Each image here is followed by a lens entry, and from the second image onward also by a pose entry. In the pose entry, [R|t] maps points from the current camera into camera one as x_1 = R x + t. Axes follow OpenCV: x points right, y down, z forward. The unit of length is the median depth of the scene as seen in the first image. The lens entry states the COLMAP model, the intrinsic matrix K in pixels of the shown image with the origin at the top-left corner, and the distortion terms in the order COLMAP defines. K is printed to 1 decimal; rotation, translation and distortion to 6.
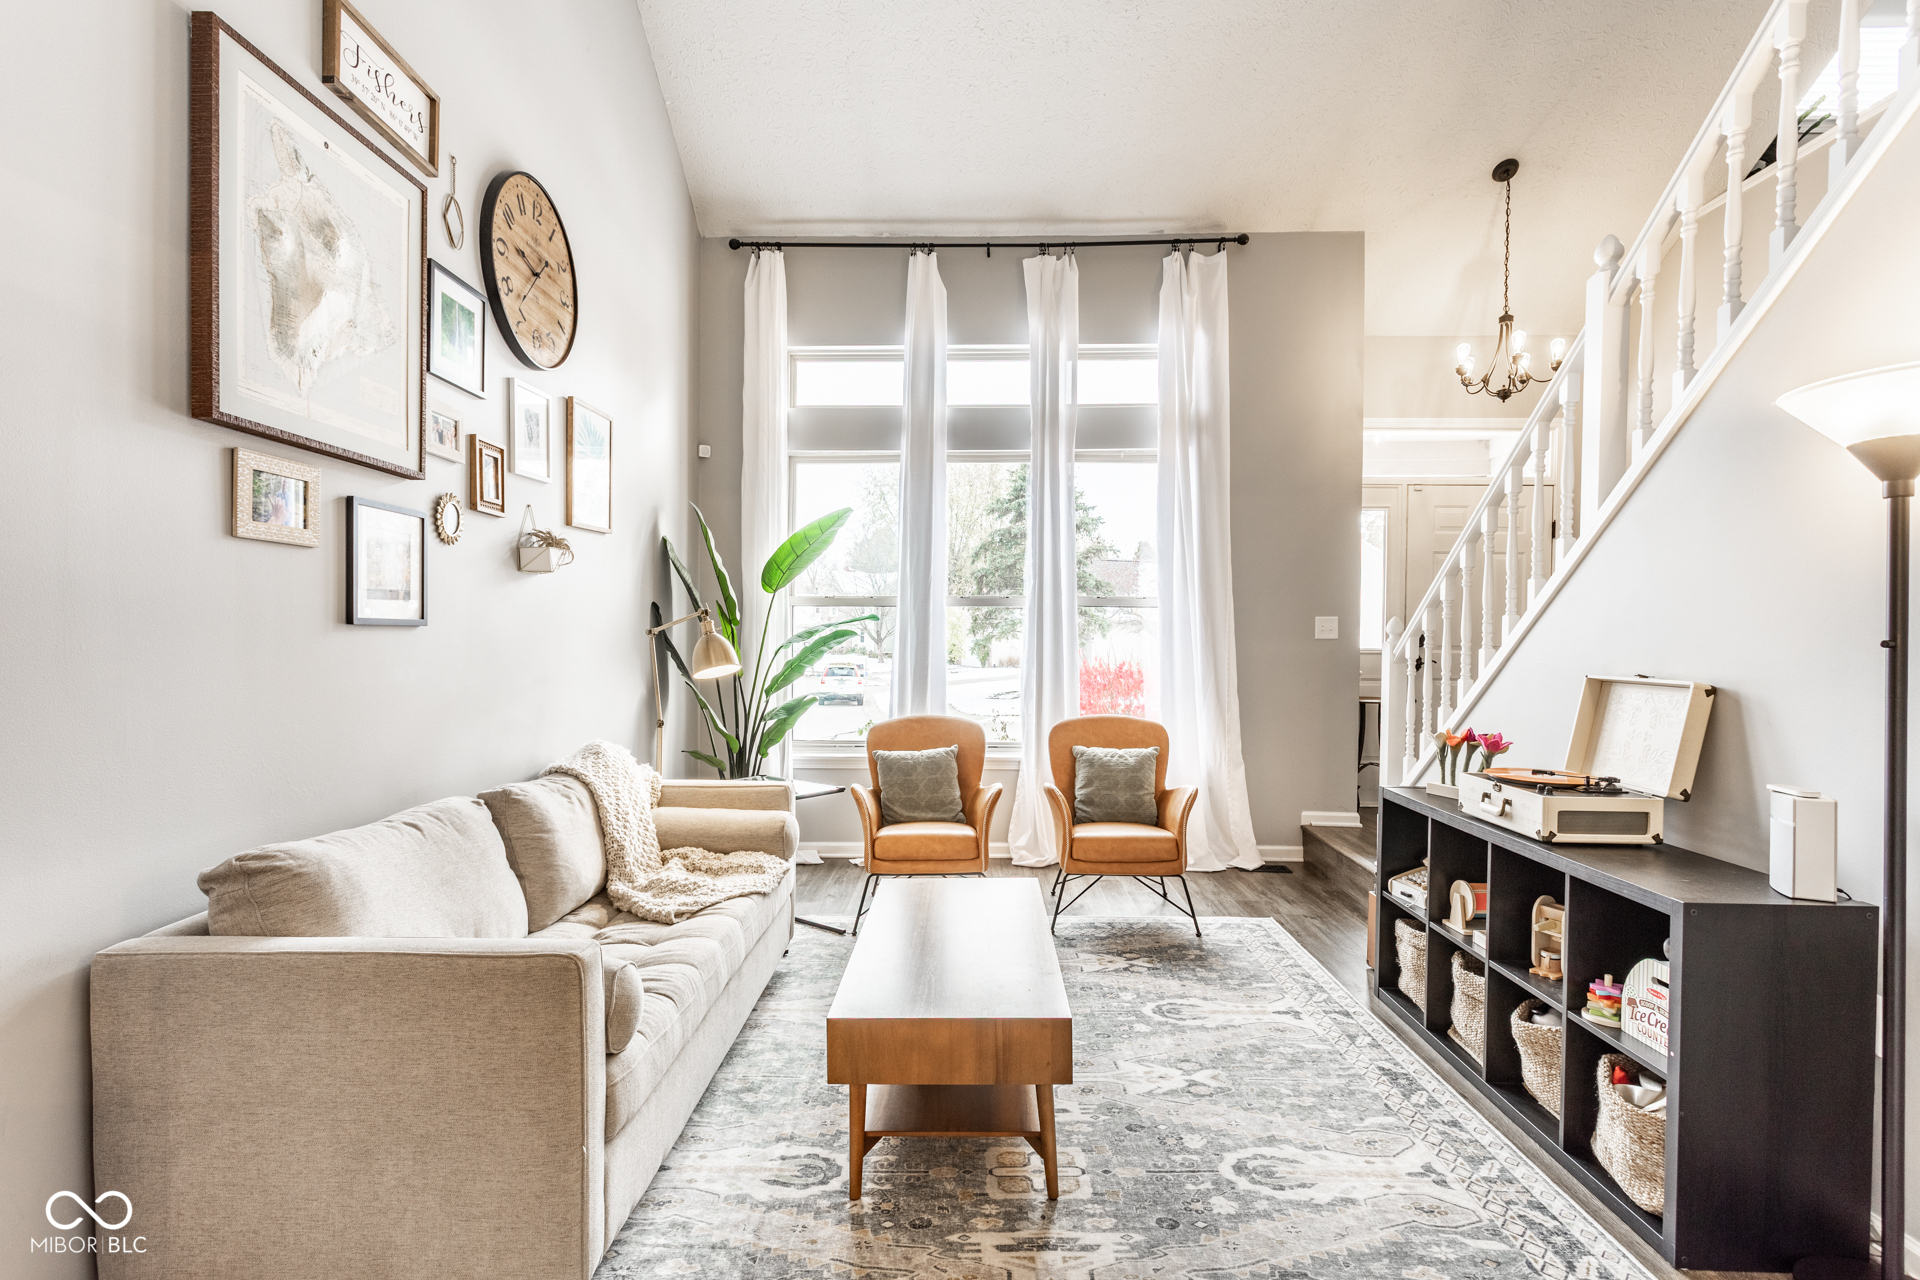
lens RADIAL K [[929.9, 0, 980.9], [0, 929.9, 631.3], [0, 0, 1]] dist [0.002453, 0.003179]
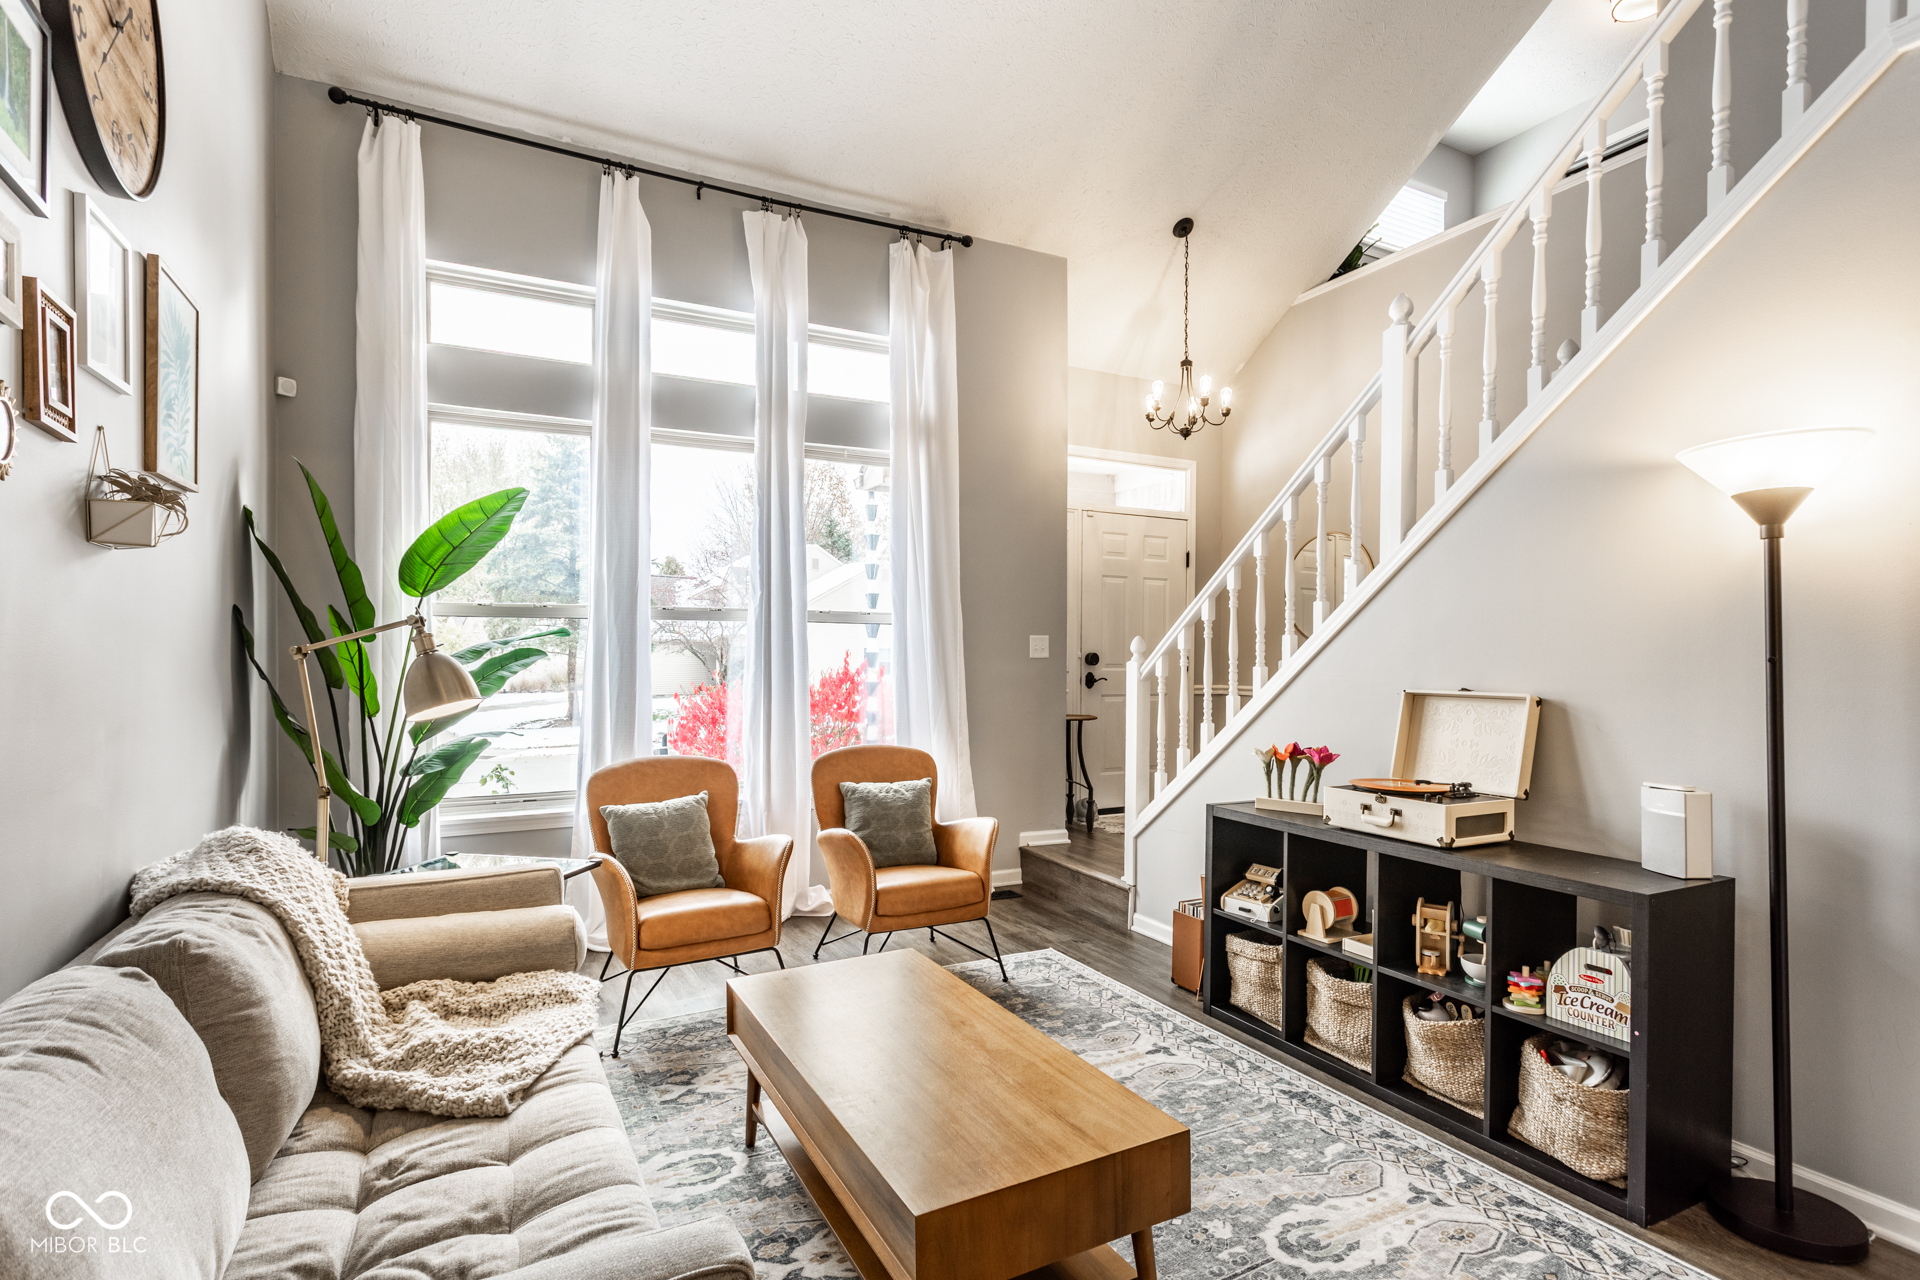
lens RADIAL K [[929.9, 0, 917.1], [0, 929.9, 655.0], [0, 0, 1]] dist [0.002453, 0.003179]
pose [[0.881024, -0.001536, 0.473069, -0.272732], [-0.000056, 0.999994, 0.003351, 0.001628], [-0.473072, -0.002979, 0.881019, 0.224800]]
